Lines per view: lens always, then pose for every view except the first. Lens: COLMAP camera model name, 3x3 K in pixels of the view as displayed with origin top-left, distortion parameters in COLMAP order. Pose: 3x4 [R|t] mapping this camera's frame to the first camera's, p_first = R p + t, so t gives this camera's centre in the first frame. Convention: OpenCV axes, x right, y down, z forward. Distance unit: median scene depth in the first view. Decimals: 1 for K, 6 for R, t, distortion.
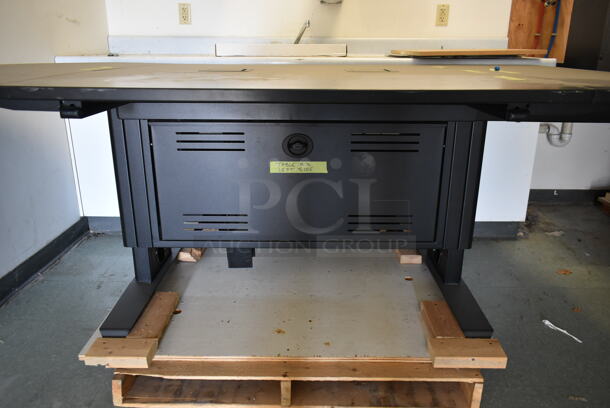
lens RADIAL K [[466.8, 0, 307.8], [0, 466.8, 201.4], [0, 0, 1]] dist [-0.015153, 0.002639]
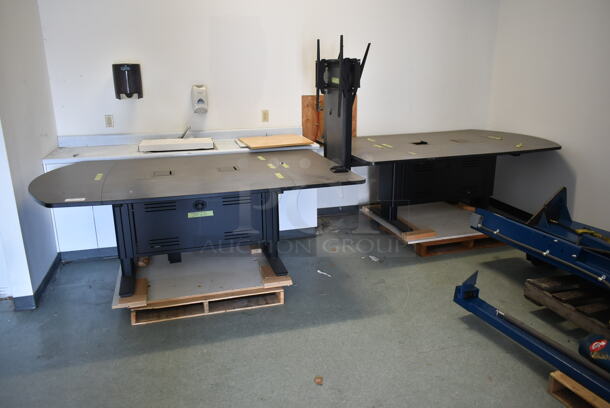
lens RADIAL K [[466.8, 0, 307.8], [0, 466.8, 201.4], [0, 0, 1]] dist [-0.015153, 0.002639]
pose [[0.955867, -0.090568, 0.279491, -0.137824], [0.102201, 0.994389, -0.027304, -0.017079], [-0.275450, 0.054664, 0.959760, -1.228312]]
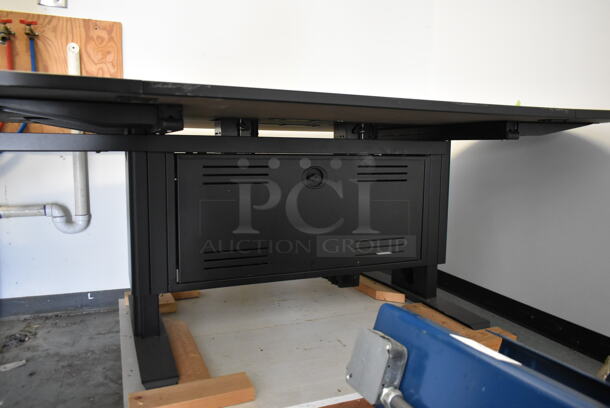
lens RADIAL K [[466.8, 0, 307.8], [0, 466.8, 201.4], [0, 0, 1]] dist [-0.015153, 0.002639]
pose [[0.925662, -0.029724, 0.377182, 1.081431], [0.107313, 0.976596, -0.186400, 0.015599], [-0.362814, 0.213020, 0.907187, 0.346608]]
